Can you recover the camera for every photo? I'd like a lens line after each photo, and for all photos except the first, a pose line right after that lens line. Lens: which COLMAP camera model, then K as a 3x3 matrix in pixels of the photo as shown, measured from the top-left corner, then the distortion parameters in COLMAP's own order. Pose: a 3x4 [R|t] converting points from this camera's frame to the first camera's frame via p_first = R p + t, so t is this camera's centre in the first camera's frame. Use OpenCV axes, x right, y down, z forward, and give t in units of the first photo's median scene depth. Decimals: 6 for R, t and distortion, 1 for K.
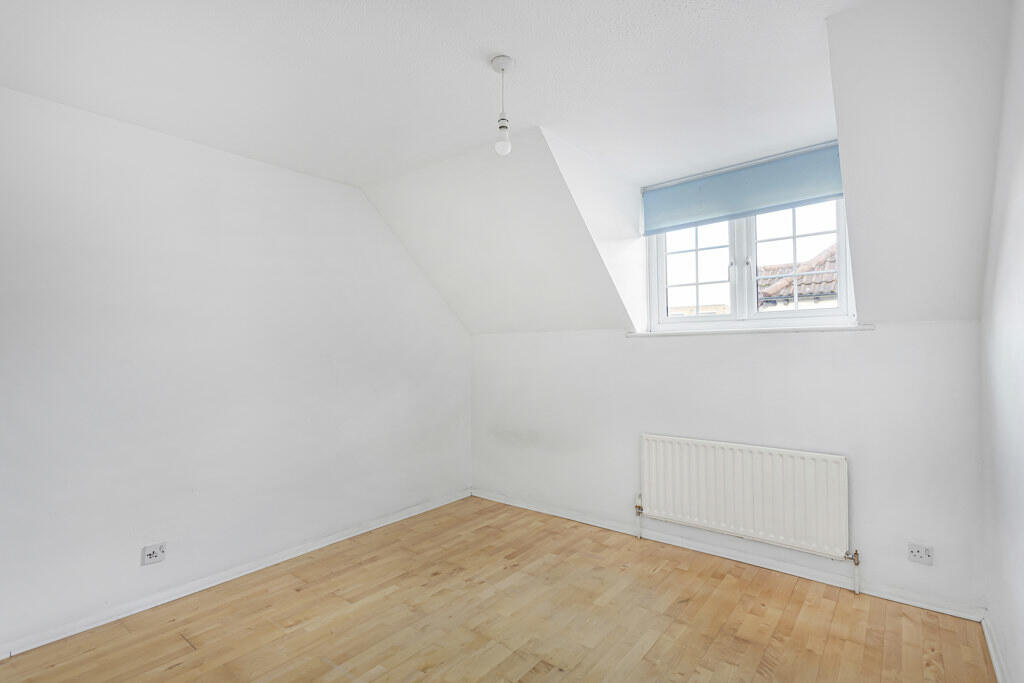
lens RADIAL K [[484.5, 0, 510.9], [0, 484.5, 352.8], [0, 0, 1]] dist [0.001548, 0.000525]
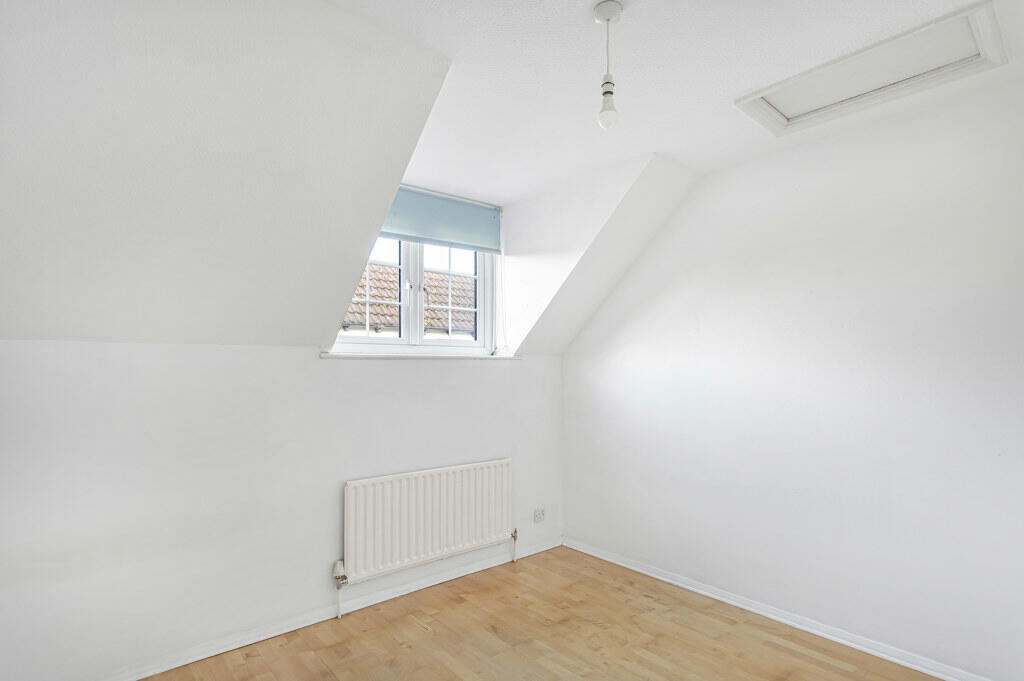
lens RADIAL K [[516.6, 0, 511.8], [0, 516.6, 374.5], [0, 0, 1]] dist [-0.001918, -0.000019]
pose [[0.180725, 0.004116, 0.983525, -0.593055], [0.011205, 0.999918, -0.006244, 0.001605], [-0.983470, 0.012149, 0.180664, 0.681661]]
